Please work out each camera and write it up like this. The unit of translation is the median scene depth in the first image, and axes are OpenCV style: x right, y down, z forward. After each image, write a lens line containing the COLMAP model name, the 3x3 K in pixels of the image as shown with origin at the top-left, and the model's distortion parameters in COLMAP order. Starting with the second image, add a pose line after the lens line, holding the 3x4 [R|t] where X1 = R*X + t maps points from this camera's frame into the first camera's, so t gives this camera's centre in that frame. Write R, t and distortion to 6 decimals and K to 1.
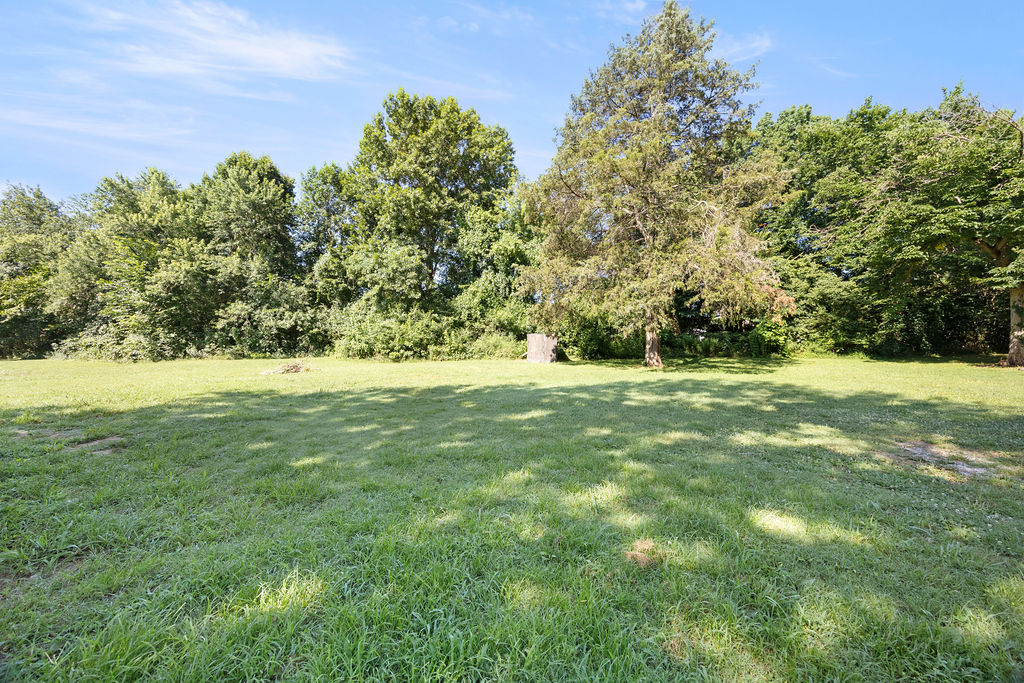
lens RADIAL K [[390.8, 0, 509.7], [0, 390.8, 336.5], [0, 0, 1]] dist [-0.002263, 0.000344]
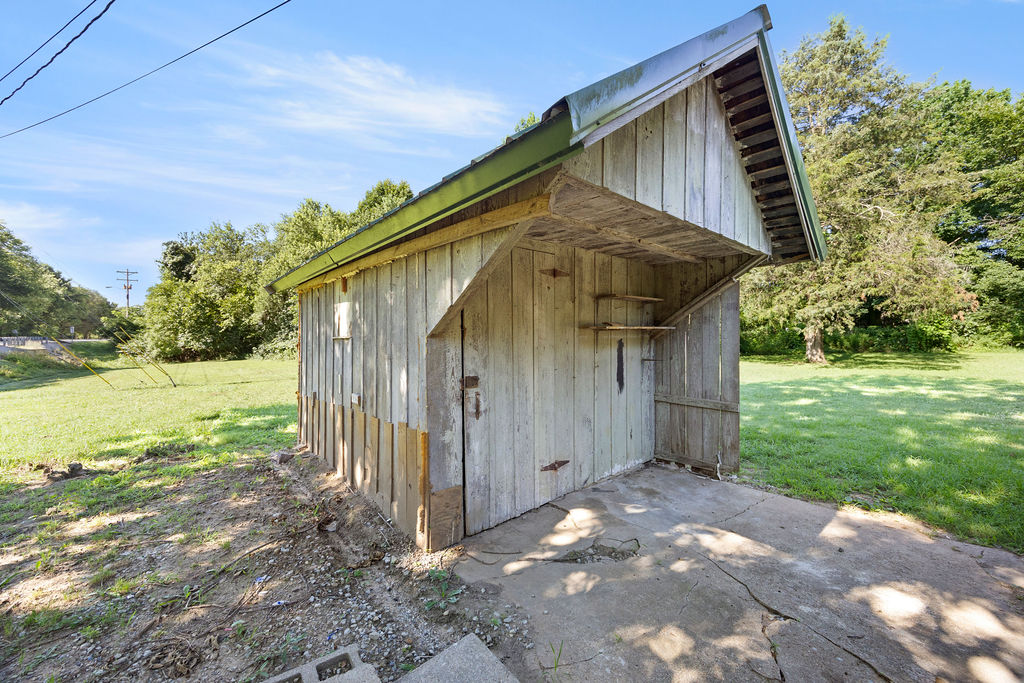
lens RADIAL K [[390.8, 0, 508.0], [0, 390.8, 337.2], [0, 0, 1]] dist [-0.002263, 0.000344]
pose [[0.984734, -0.019178, -0.173006, -0.197942], [0.021448, 0.999707, 0.011260, -0.016784], [0.172739, -0.014799, 0.984856, -0.139121]]
